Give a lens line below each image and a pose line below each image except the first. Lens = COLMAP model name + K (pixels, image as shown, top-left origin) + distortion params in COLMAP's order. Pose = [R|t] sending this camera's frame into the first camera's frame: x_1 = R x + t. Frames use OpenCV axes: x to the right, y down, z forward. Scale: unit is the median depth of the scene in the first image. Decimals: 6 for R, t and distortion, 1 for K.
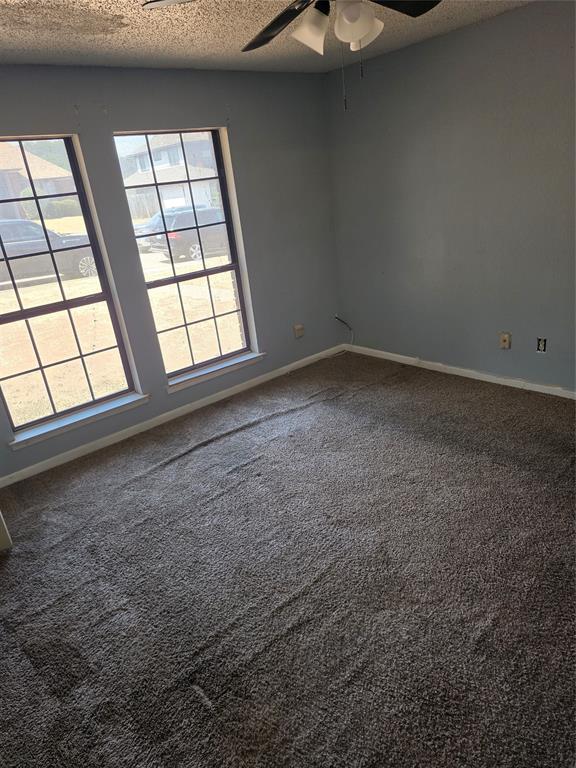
lens RADIAL K [[513.5, 0, 285.9], [0, 513.5, 384.5], [0, 0, 1]] dist [0.067458, -0.052418]
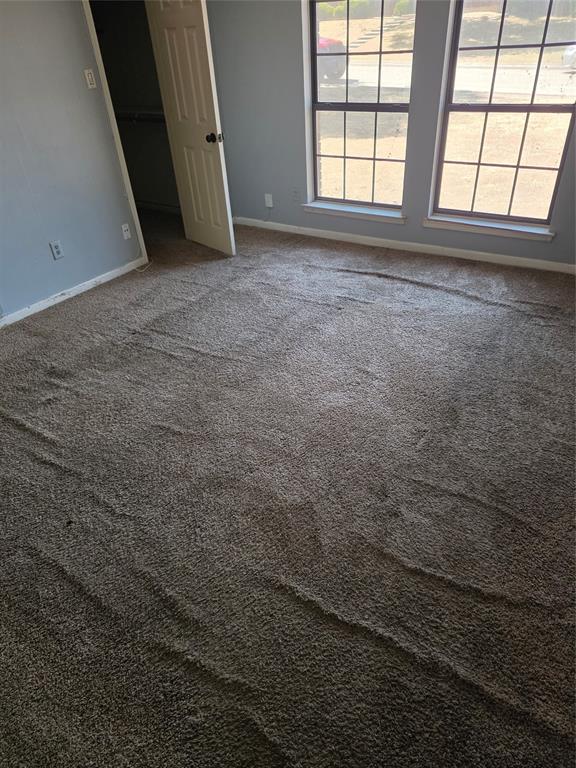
lens RADIAL K [[513.5, 0, 291.4], [0, 513.5, 390.6], [0, 0, 1]] dist [0.067458, -0.052418]
pose [[0.285917, 0.623461, -0.727700, 0.687612], [-0.325118, 0.777472, 0.538363, -0.207702], [0.901416, 0.082661, 0.424991, 0.358801]]
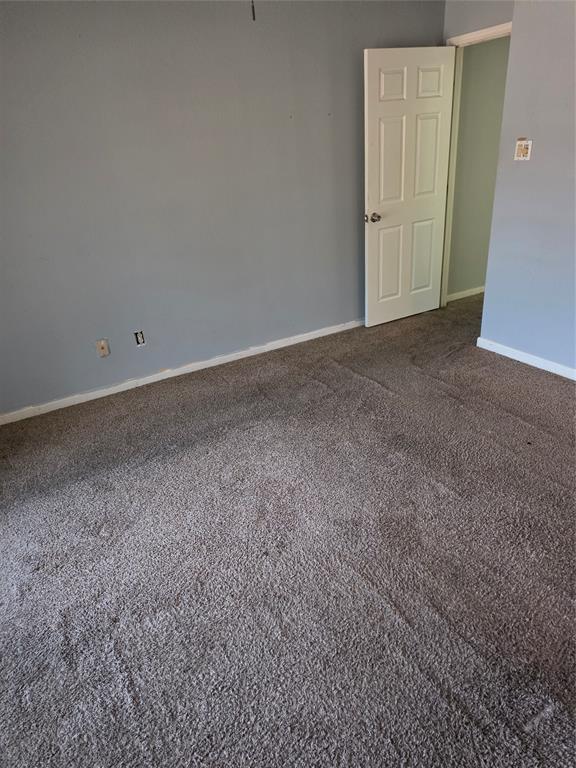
lens RADIAL K [[513.5, 0, 285.4], [0, 513.5, 386.5], [0, 0, 1]] dist [0.067458, -0.052418]
pose [[0.211578, -0.335854, 0.917844, -0.390316], [0.412680, 0.881982, 0.227602, -0.100361], [-0.885963, 0.330620, 0.325208, 0.433303]]
